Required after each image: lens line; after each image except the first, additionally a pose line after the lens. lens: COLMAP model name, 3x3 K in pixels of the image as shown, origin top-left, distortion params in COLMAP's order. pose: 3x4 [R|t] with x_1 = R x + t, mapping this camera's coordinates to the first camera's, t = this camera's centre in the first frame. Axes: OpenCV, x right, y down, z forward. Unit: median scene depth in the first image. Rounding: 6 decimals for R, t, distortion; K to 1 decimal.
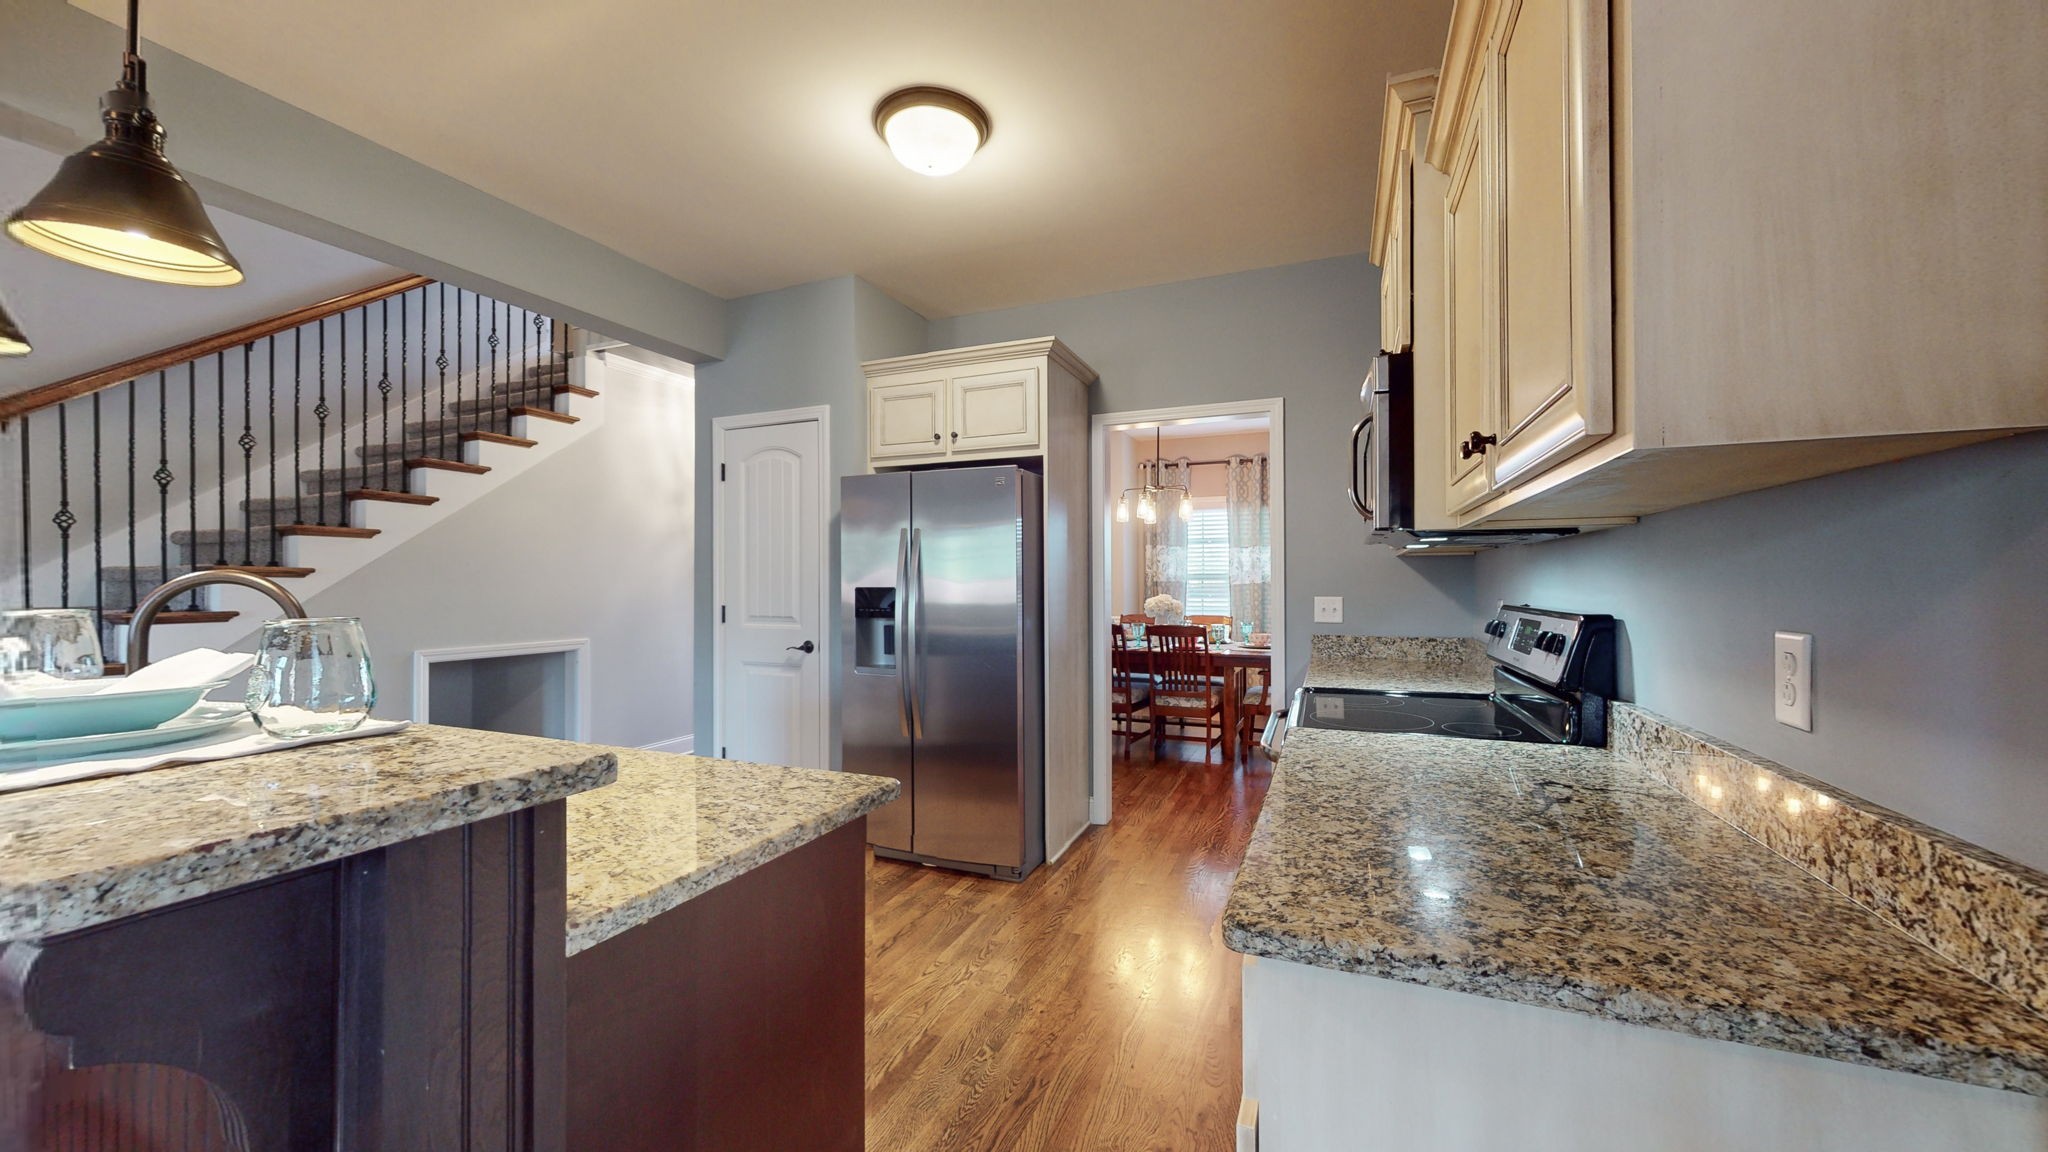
lens RADIAL K [[751.2, 0, 1022.9], [0, 751.2, 579.7], [0, 0, 1]] dist [-0.000808, 0.000214]
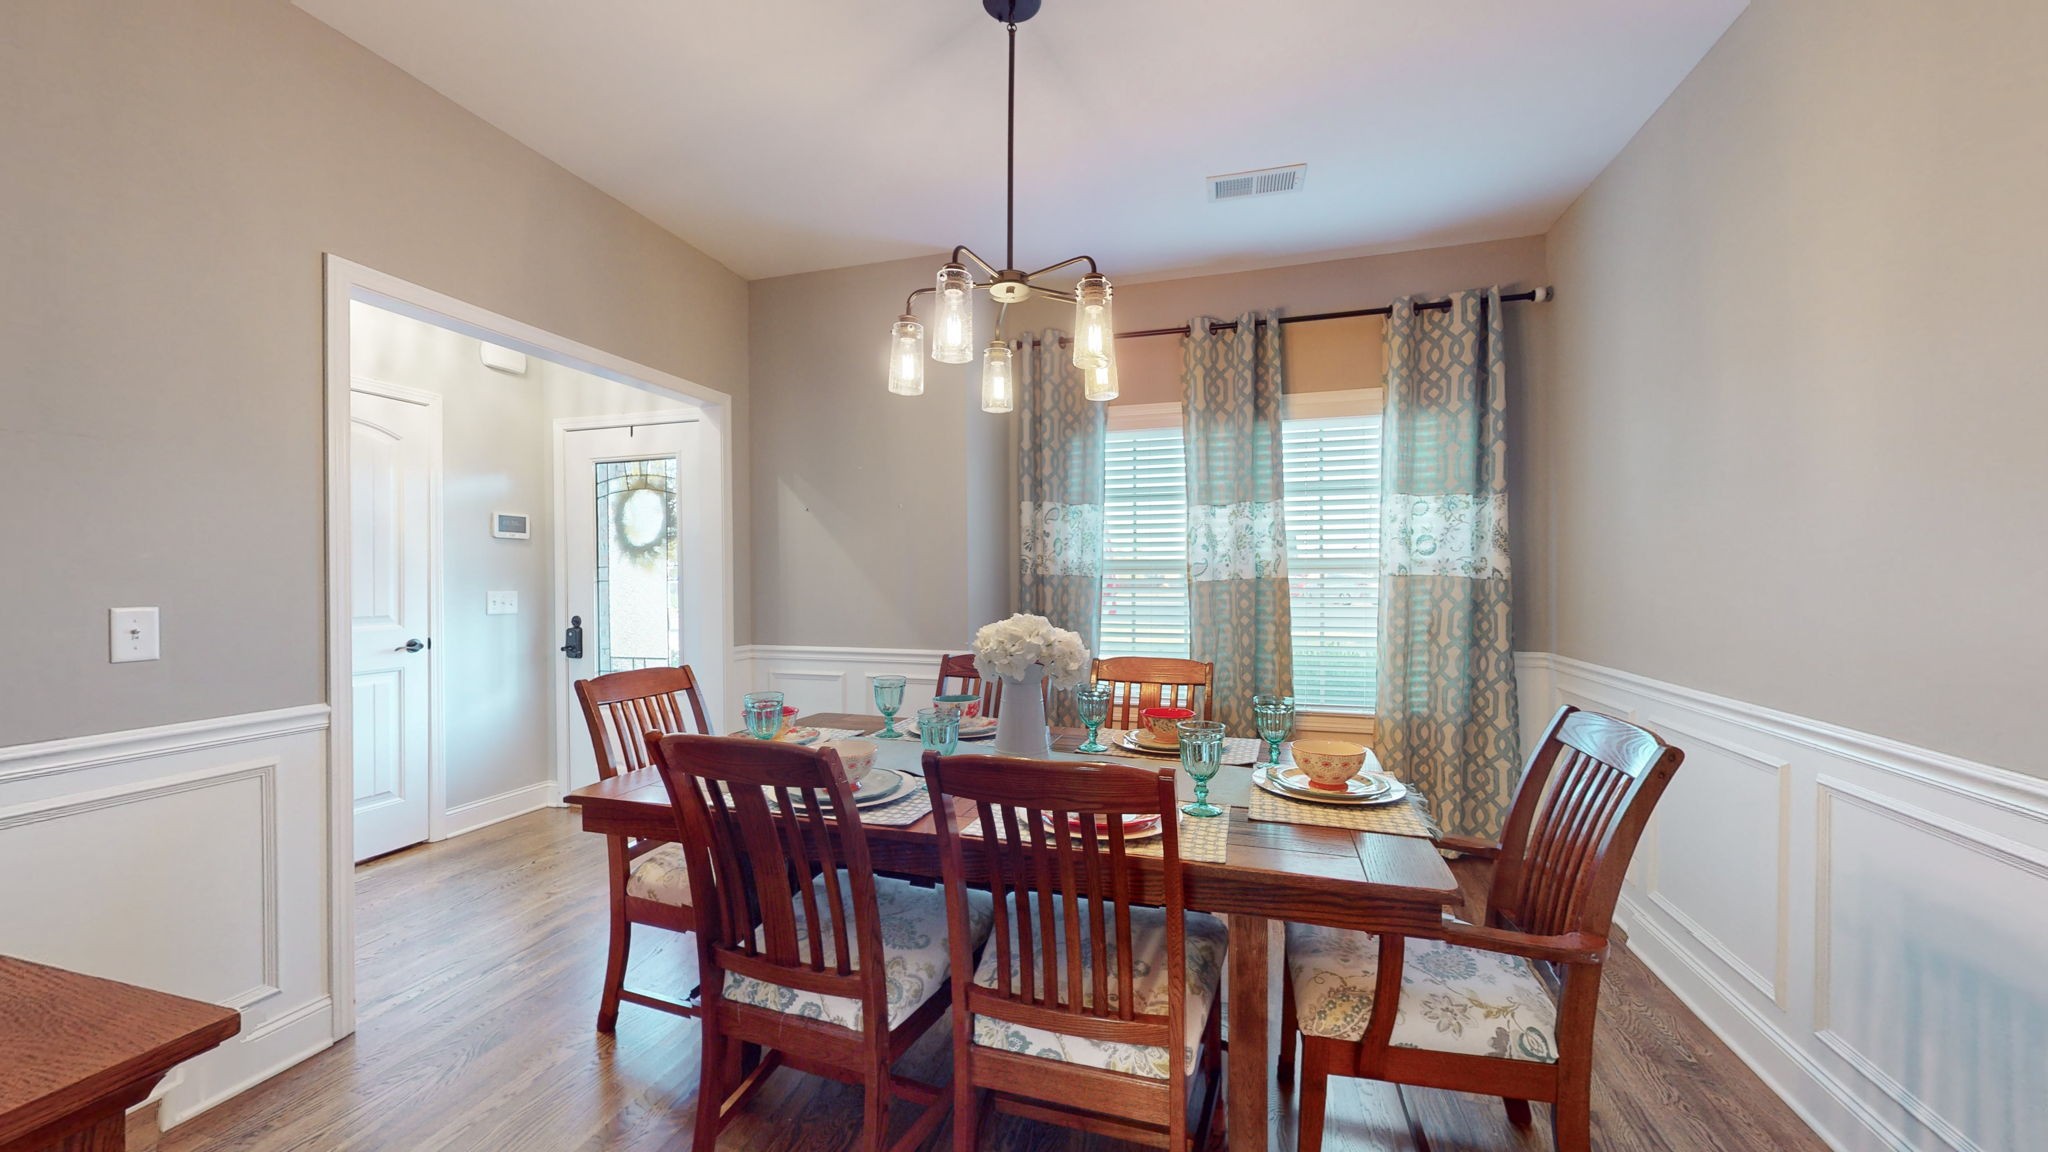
lens RADIAL K [[751.2, 0, 1022.9], [0, 751.2, 579.7], [0, 0, 1]] dist [-0.000808, 0.000214]
pose [[0.994643, 0.002314, 0.103342, 0.119635], [-0.003181, 0.999961, 0.008225, 0.001271], [-0.103319, -0.008510, 0.994612, 0.533002]]
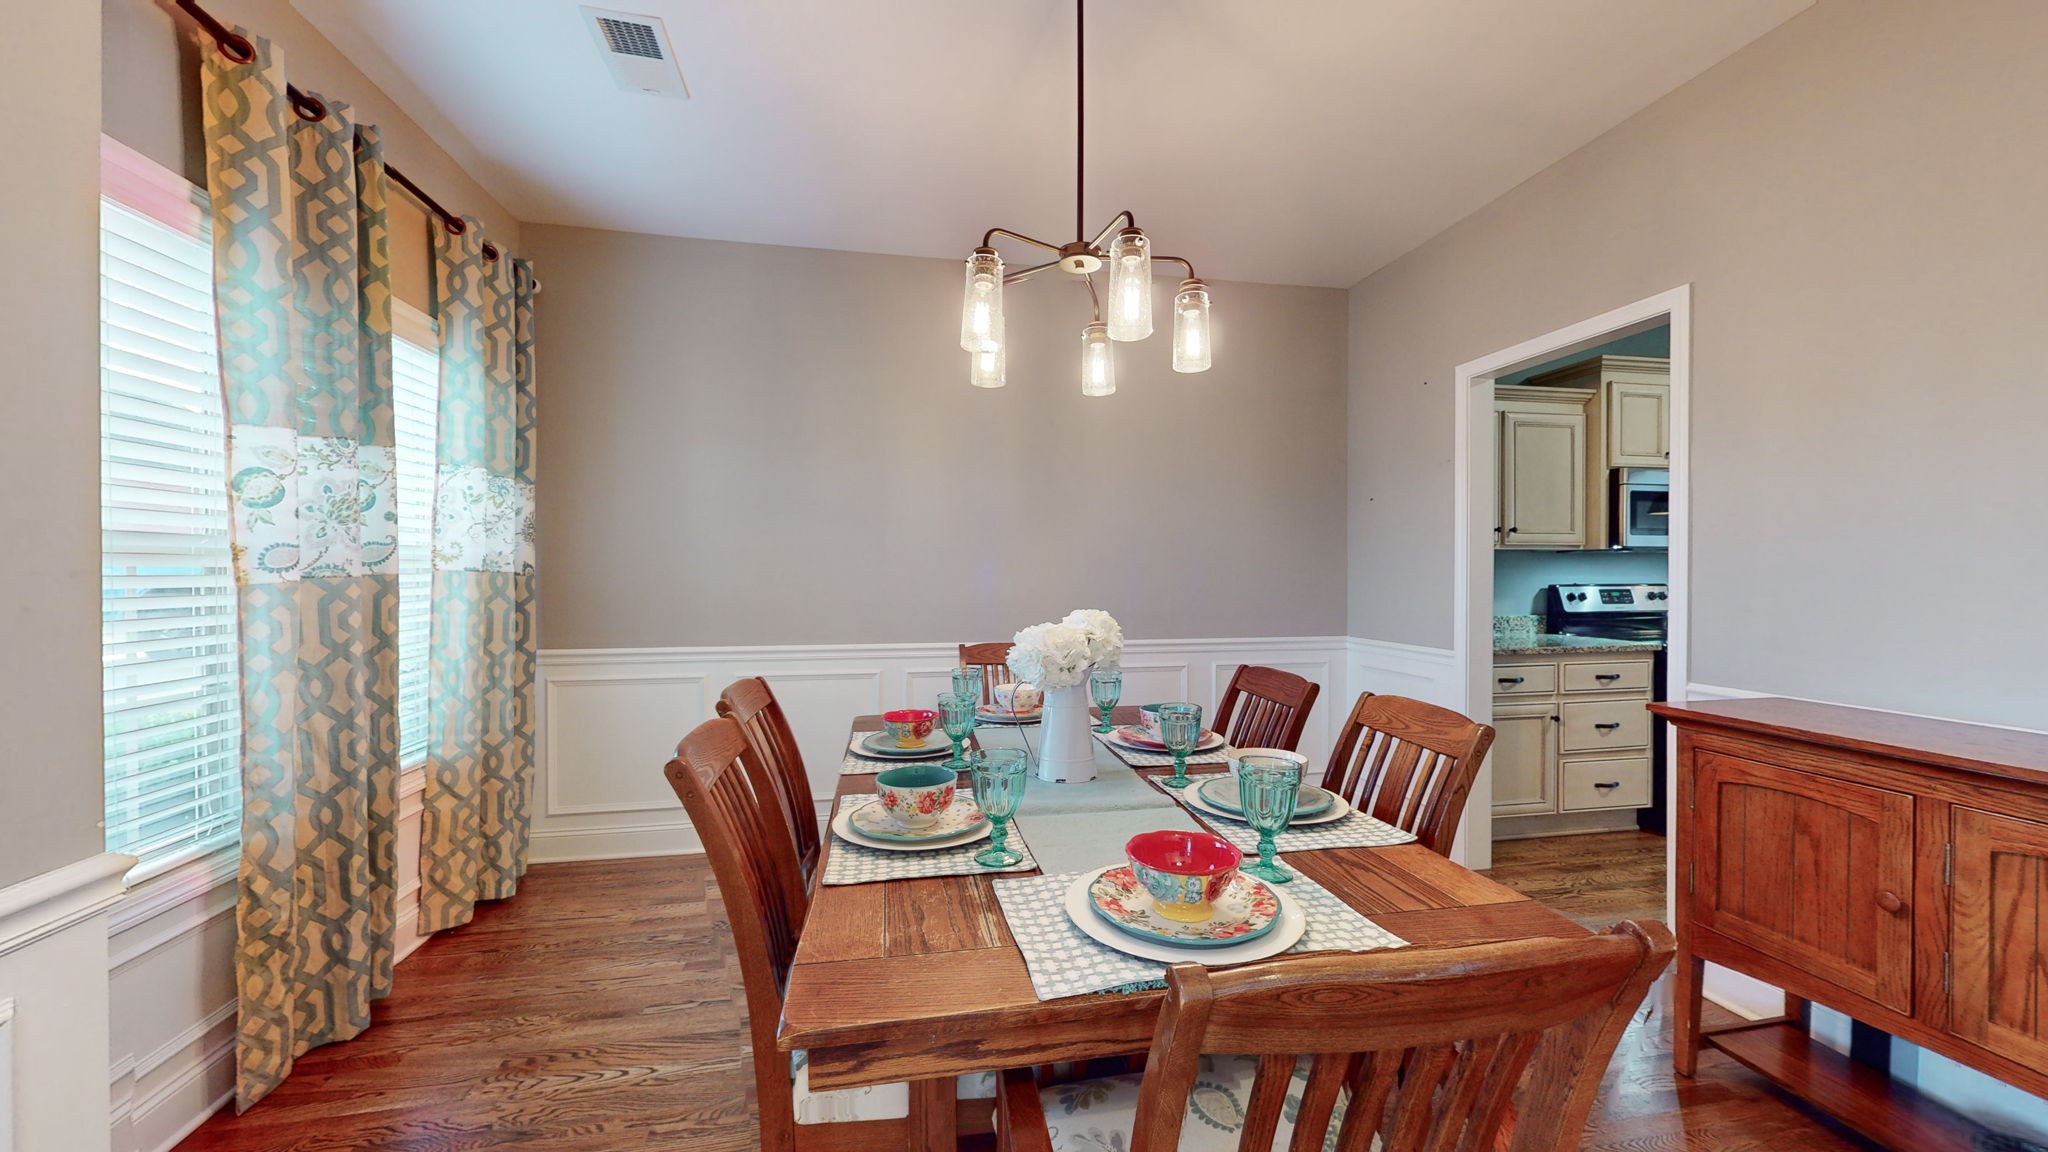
lens RADIAL K [[751.2, 0, 1022.9], [0, 751.2, 579.7], [0, 0, 1]] dist [-0.000808, 0.000214]
pose [[-0.549796, -0.003250, 0.835293, -0.050639], [-0.002687, 0.999994, 0.002122, 0.004562], [-0.835295, -0.001078, -0.549801, 0.939836]]
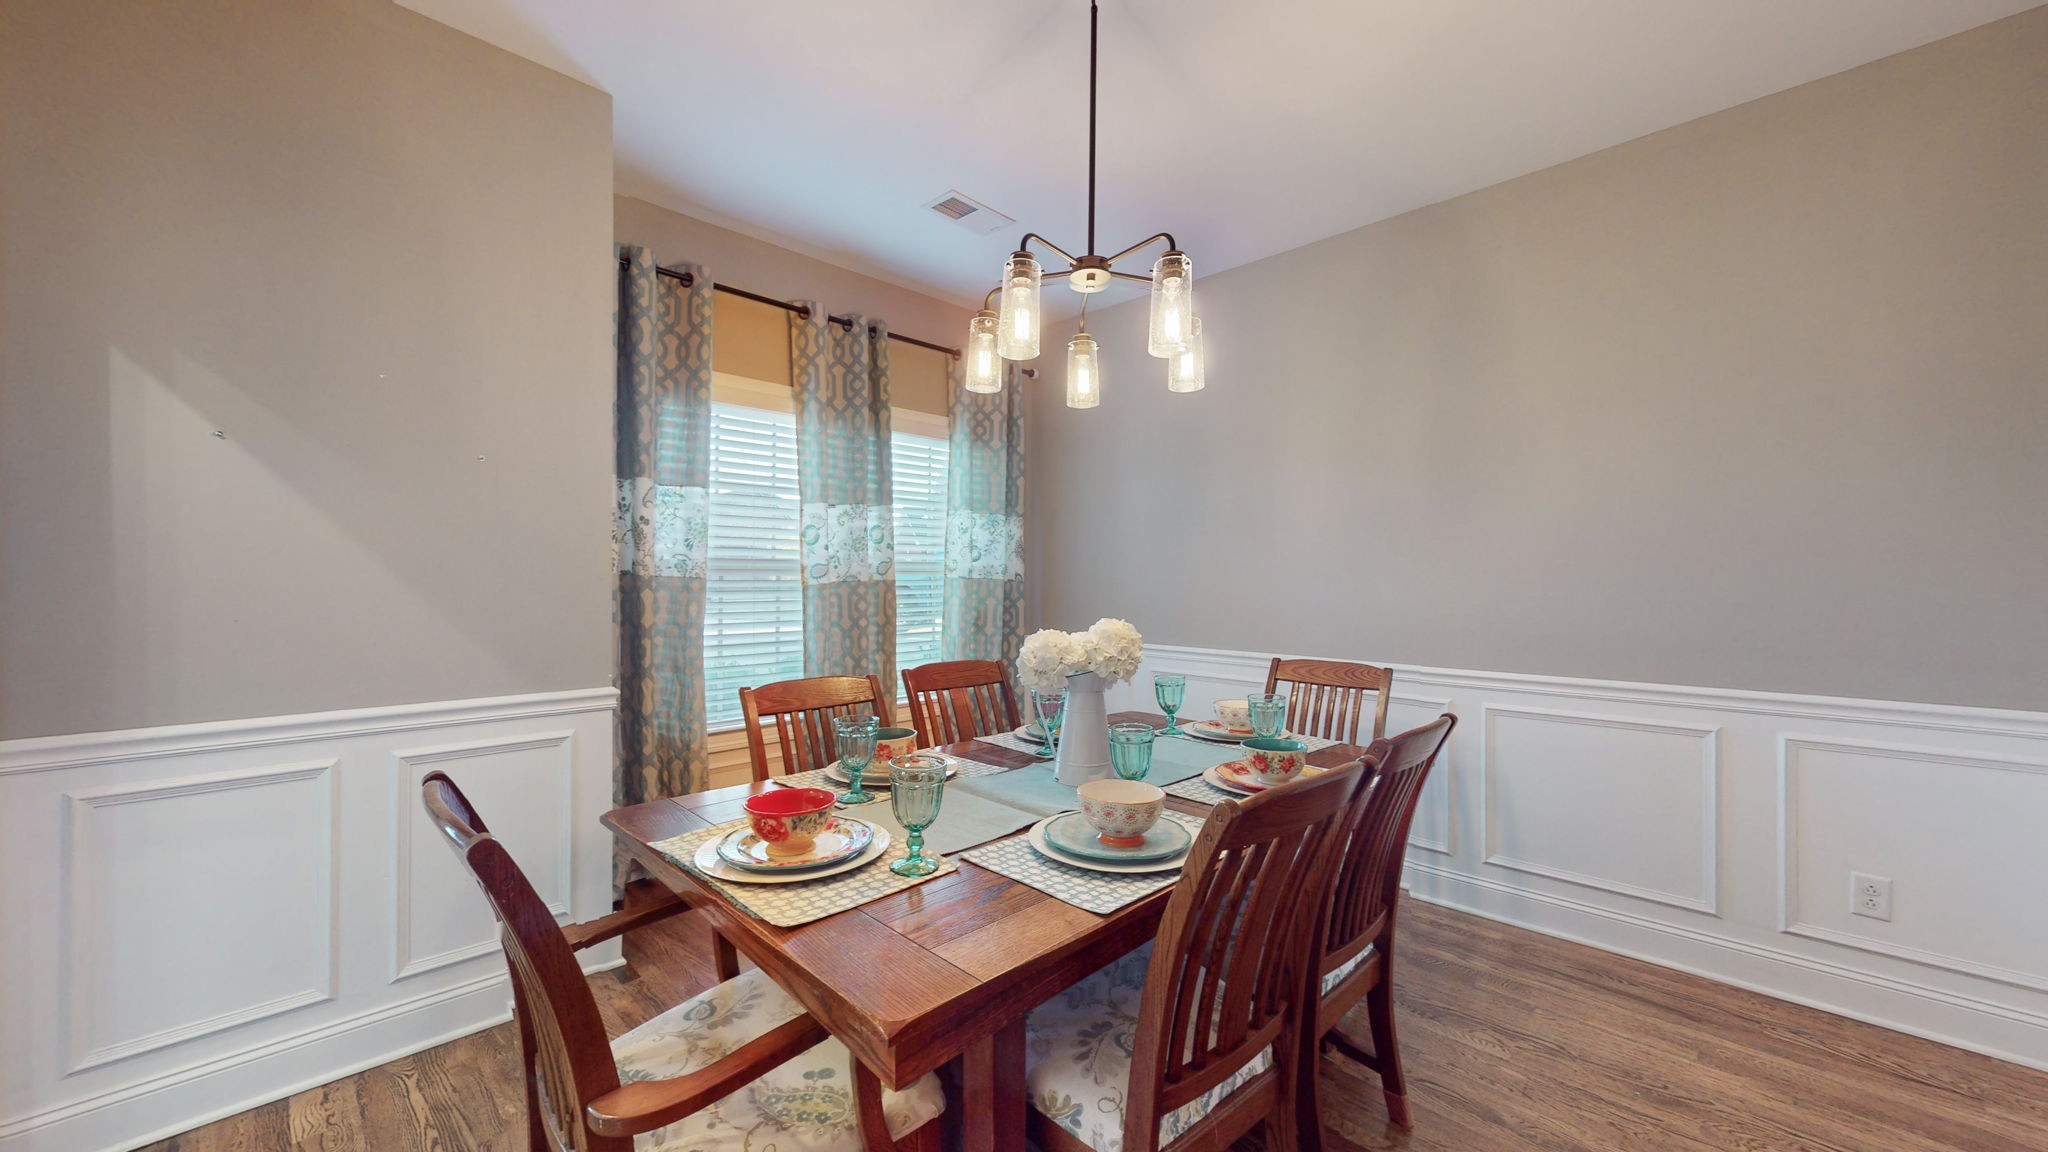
lens RADIAL K [[751.2, 0, 1022.9], [0, 751.2, 579.7], [0, 0, 1]] dist [-0.000808, 0.000214]
pose [[0.379550, 0.004030, 0.925163, -0.094127], [-0.010752, 0.999942, 0.000055, 0.002369], [-0.925109, -0.009968, 0.379571, 0.717237]]
